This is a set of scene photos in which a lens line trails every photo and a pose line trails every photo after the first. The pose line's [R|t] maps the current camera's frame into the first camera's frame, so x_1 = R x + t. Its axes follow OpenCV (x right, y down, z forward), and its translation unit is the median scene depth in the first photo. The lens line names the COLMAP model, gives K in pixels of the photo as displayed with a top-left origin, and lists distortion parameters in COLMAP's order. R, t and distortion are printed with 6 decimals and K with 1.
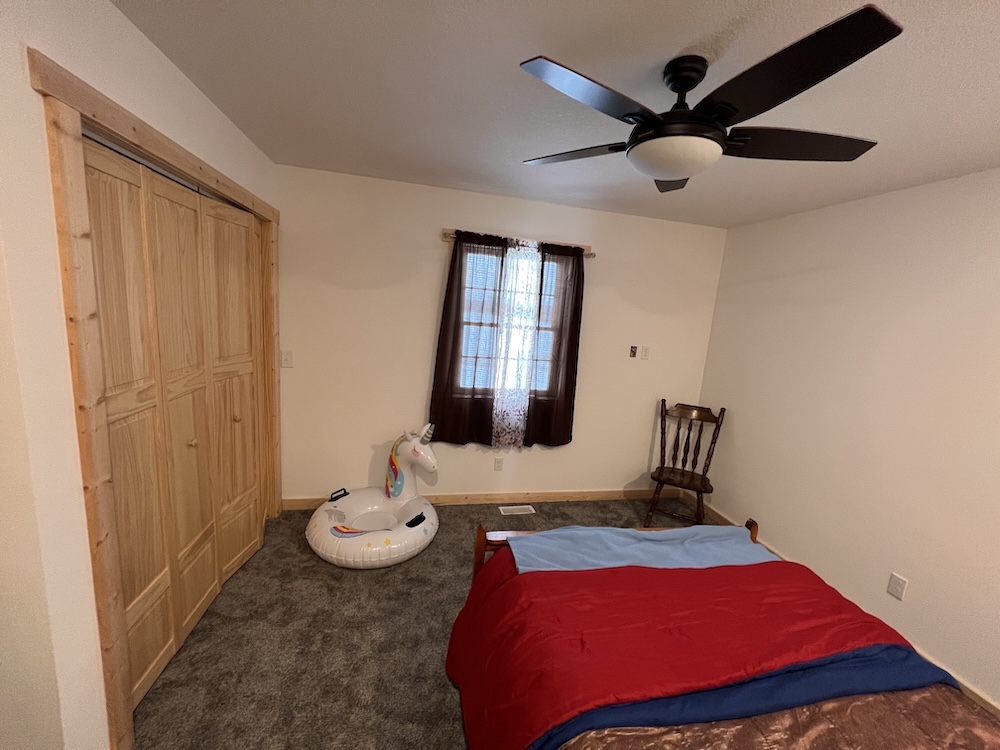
lens RADIAL K [[397.8, 0, 501.4], [0, 397.8, 375.8], [0, 0, 1]] dist [-0.000517, 0.000125]
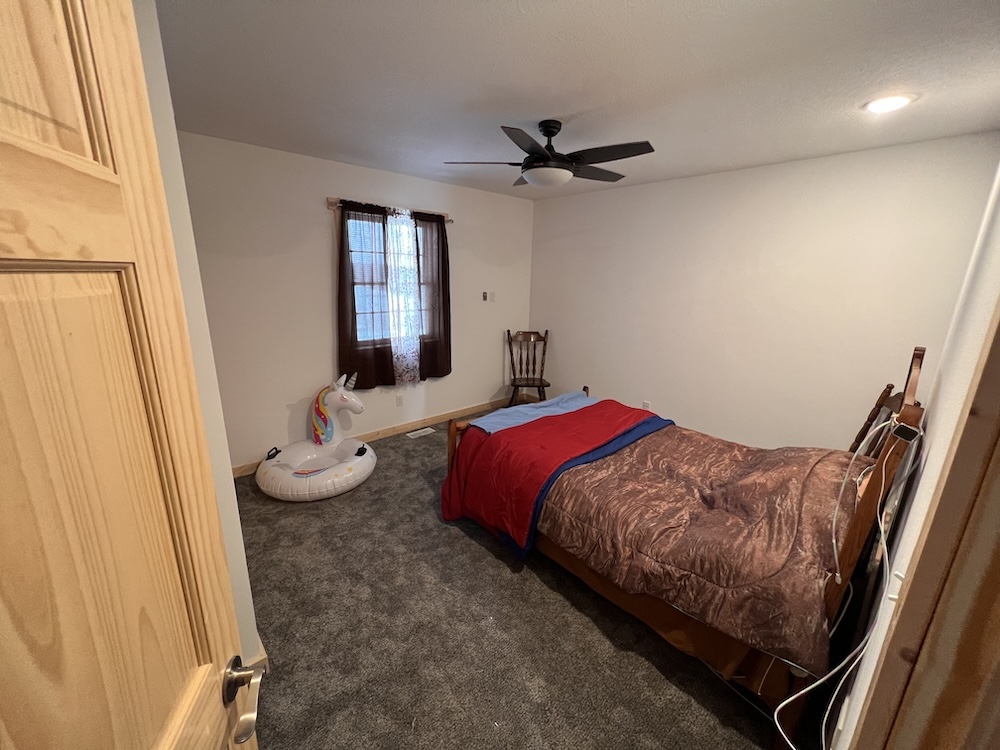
lens RADIAL K [[397.8, 0, 501.4], [0, 397.8, 375.8], [0, 0, 1]] dist [-0.000517, 0.000125]
pose [[0.864356, -0.181188, 0.469105, -0.321838], [0.127909, 0.981369, 0.143365, 0.016985], [-0.486342, -0.063916, 0.871428, -0.213718]]
